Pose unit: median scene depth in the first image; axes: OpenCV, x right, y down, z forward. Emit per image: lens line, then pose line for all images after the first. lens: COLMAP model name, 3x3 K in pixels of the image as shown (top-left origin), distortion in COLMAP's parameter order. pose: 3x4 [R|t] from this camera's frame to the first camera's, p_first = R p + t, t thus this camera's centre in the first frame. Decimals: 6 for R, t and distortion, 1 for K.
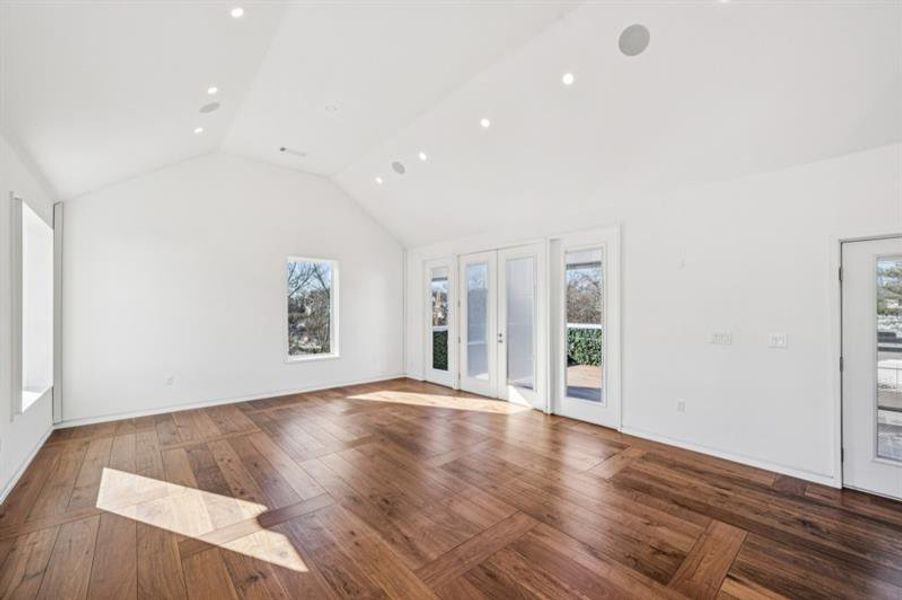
lens RADIAL K [[352.6, 0, 451.7], [0, 352.6, 307.8], [0, 0, 1]] dist [0.012165, -0.000140]
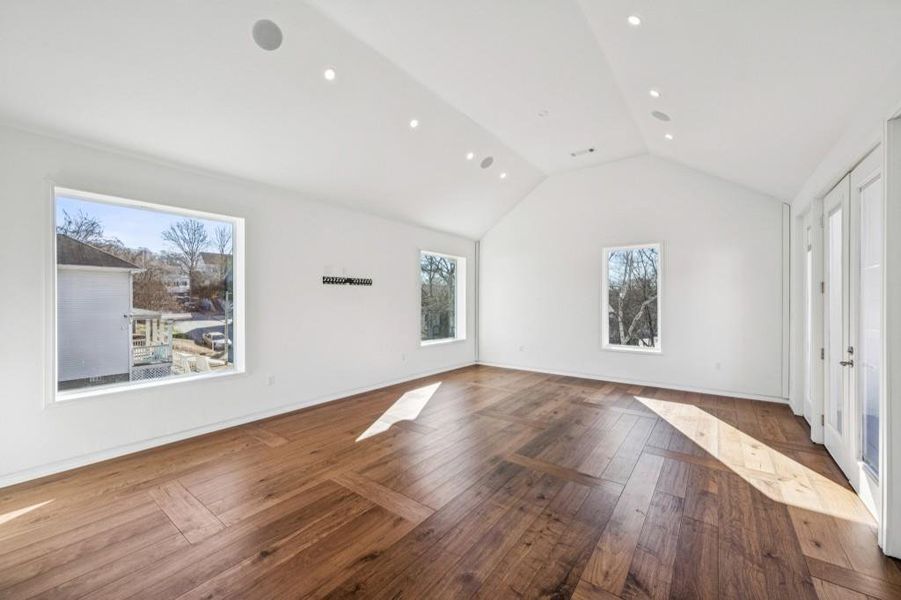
lens RADIAL K [[352.2, 0, 453.2], [0, 352.2, 297.4], [0, 0, 1]] dist [0.012165, -0.000140]
pose [[0.208211, -0.011142, -0.978020, 0.544403], [0.006830, 0.999927, -0.009938, 0.008385], [0.978060, -0.004611, 0.208272, 0.413388]]
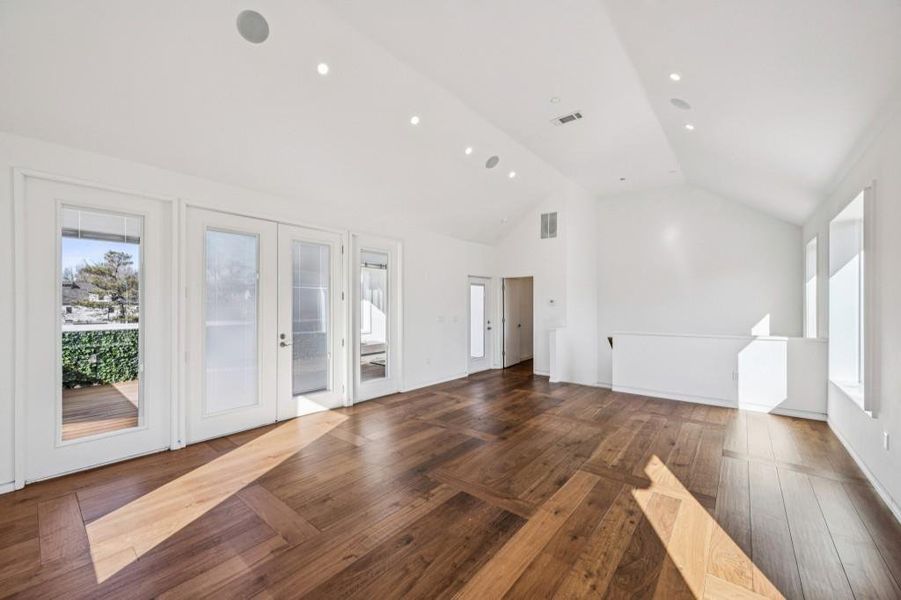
lens RADIAL K [[352.2, 0, 444.8], [0, 352.2, 307.1], [0, 0, 1]] dist [0.012165, -0.000140]
pose [[-0.142697, -0.007256, 0.989740, -0.731527], [-0.009330, 0.999939, 0.005986, 0.006797], [-0.989722, -0.008380, -0.142756, 0.837693]]
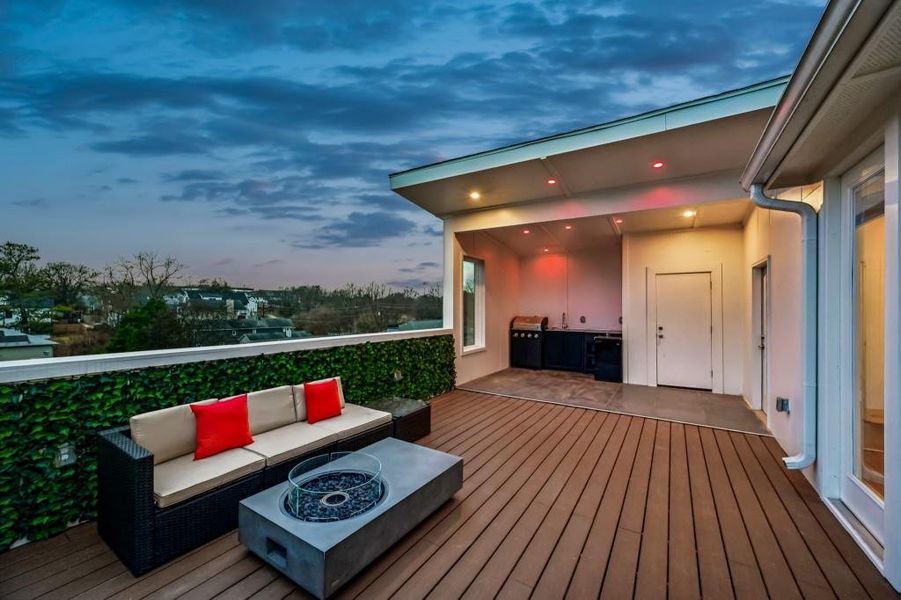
lens RADIAL K [[351.5, 0, 454.6], [0, 351.5, 303.9], [0, 0, 1]] dist [-0.007503, 0.000333]
pose [[-0.299408, 0.005573, 0.954109, 0.095556], [-0.002085, 0.999977, -0.006495, 0.014127], [-0.954123, -0.003934, -0.299389, 1.528659]]
